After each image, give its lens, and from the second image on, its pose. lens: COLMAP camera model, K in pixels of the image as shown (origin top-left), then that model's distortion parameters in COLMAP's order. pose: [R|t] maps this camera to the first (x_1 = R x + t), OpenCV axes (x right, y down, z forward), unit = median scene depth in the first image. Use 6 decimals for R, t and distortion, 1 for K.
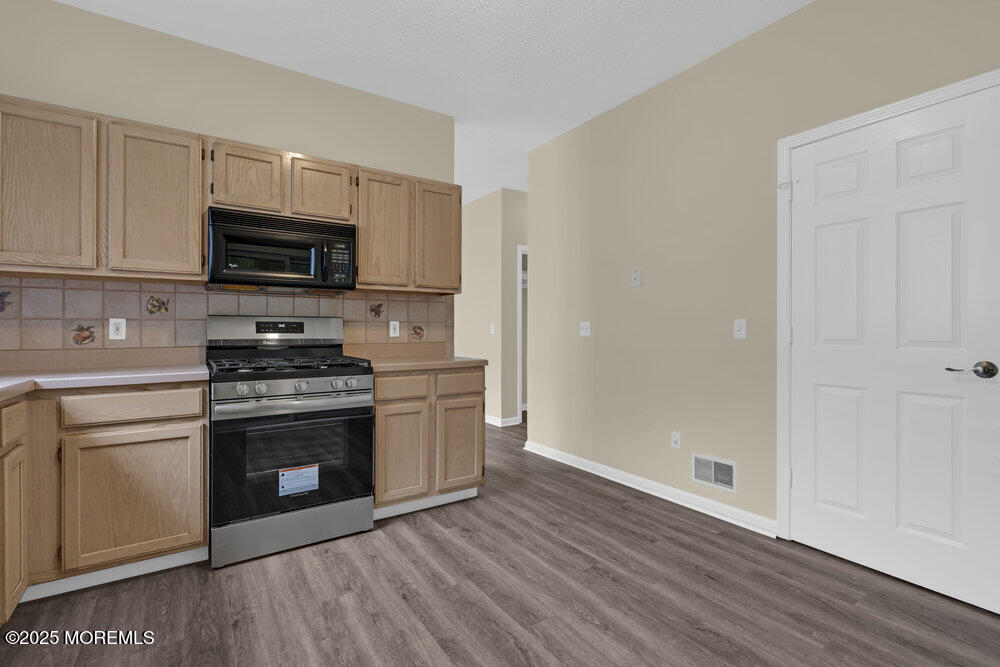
lens RADIAL K [[456.3, 0, 488.8], [0, 456.3, 335.8], [0, 0, 1]] dist [-0.005145, 0.003072]
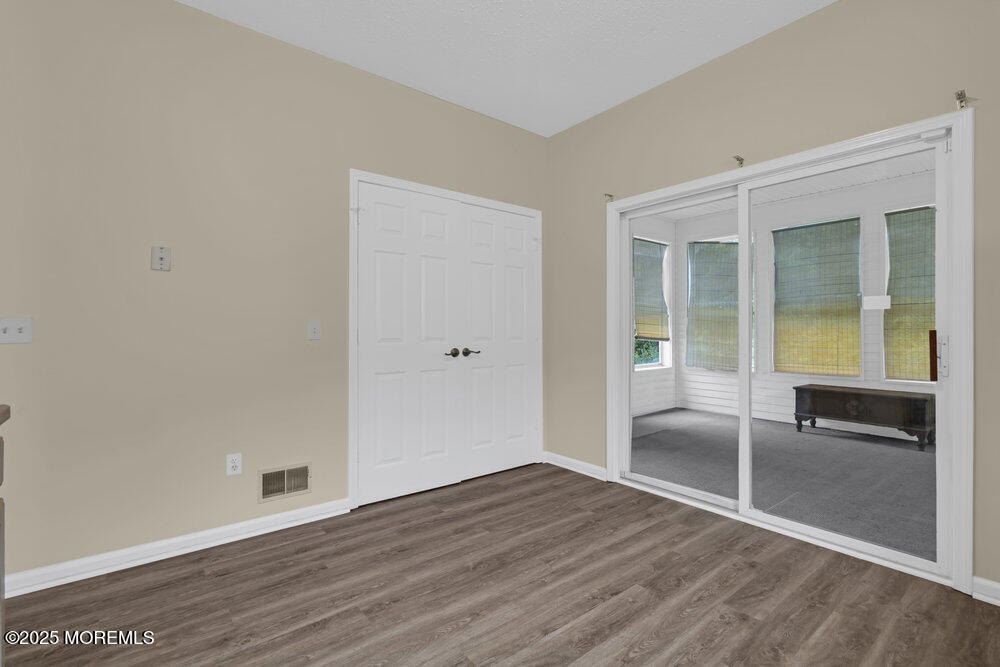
lens RADIAL K [[456.3, 0, 504.6], [0, 456.3, 330.5], [0, 0, 1]] dist [-0.005145, 0.003072]
pose [[-0.099852, -0.000031, 0.995002, -0.601422], [0.013099, 0.999913, 0.001345, -0.011114], [-0.994916, 0.013167, -0.099843, 0.779687]]
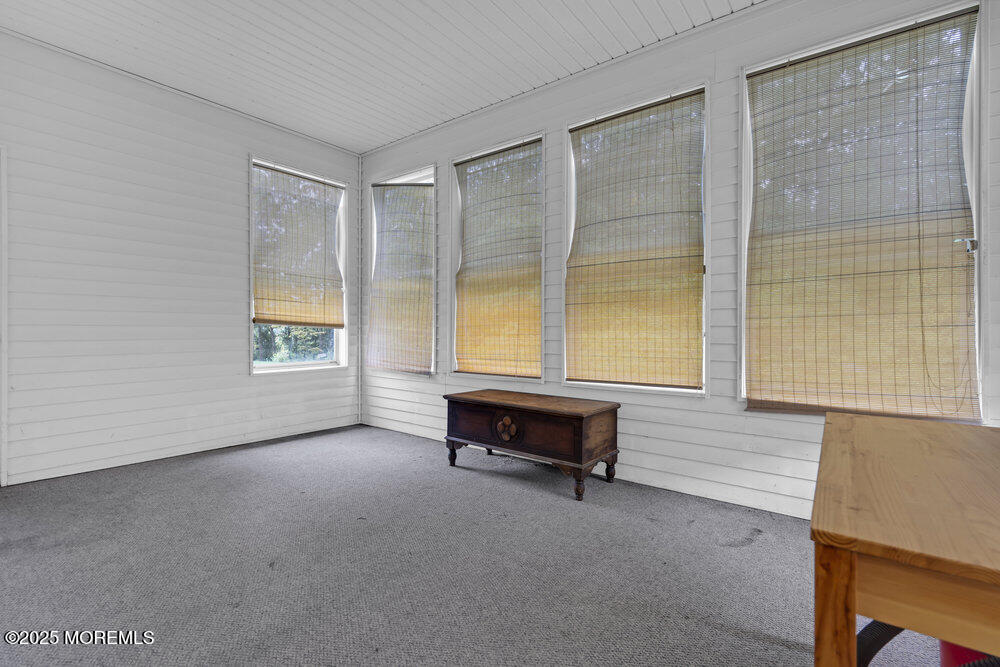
lens RADIAL K [[456.3, 0, 502.1], [0, 456.3, 338.2], [0, 0, 1]] dist [-0.005145, 0.003072]
pose [[-0.323134, -0.018555, 0.946171, 0.104663], [0.011164, 0.999663, 0.023417, 0.080649], [-0.946287, 0.018130, -0.322818, -0.617863]]
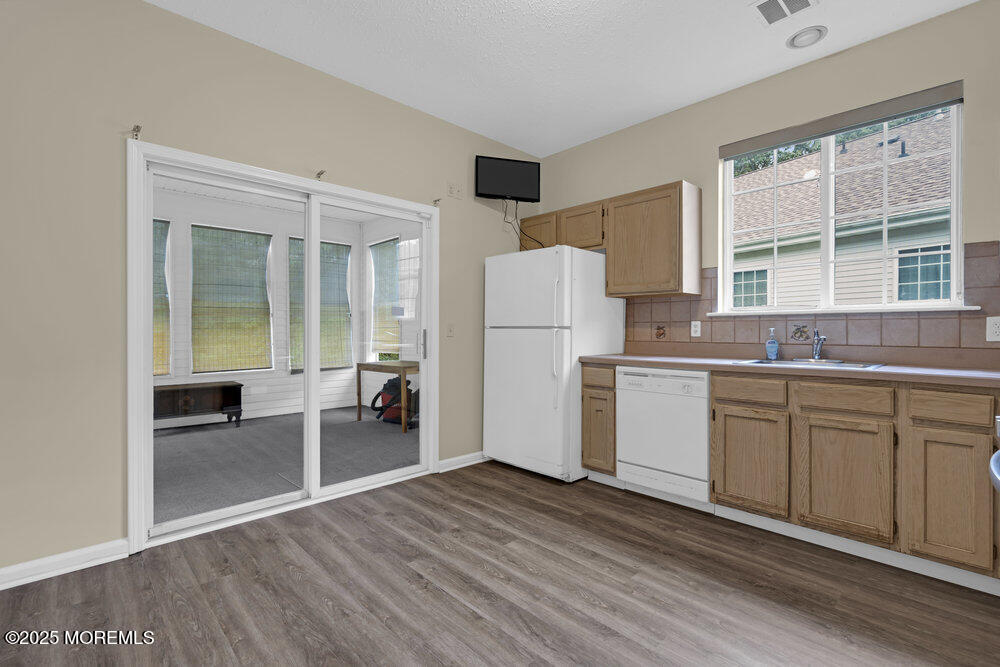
lens RADIAL K [[456.3, 0, 487.4], [0, 456.3, 337.8], [0, 0, 1]] dist [-0.005145, 0.003072]
pose [[-0.987186, 0.004542, -0.159509, 0.245310], [-0.000584, 0.999485, 0.032077, -0.020317], [0.159573, 0.031759, -0.986675, 1.405855]]
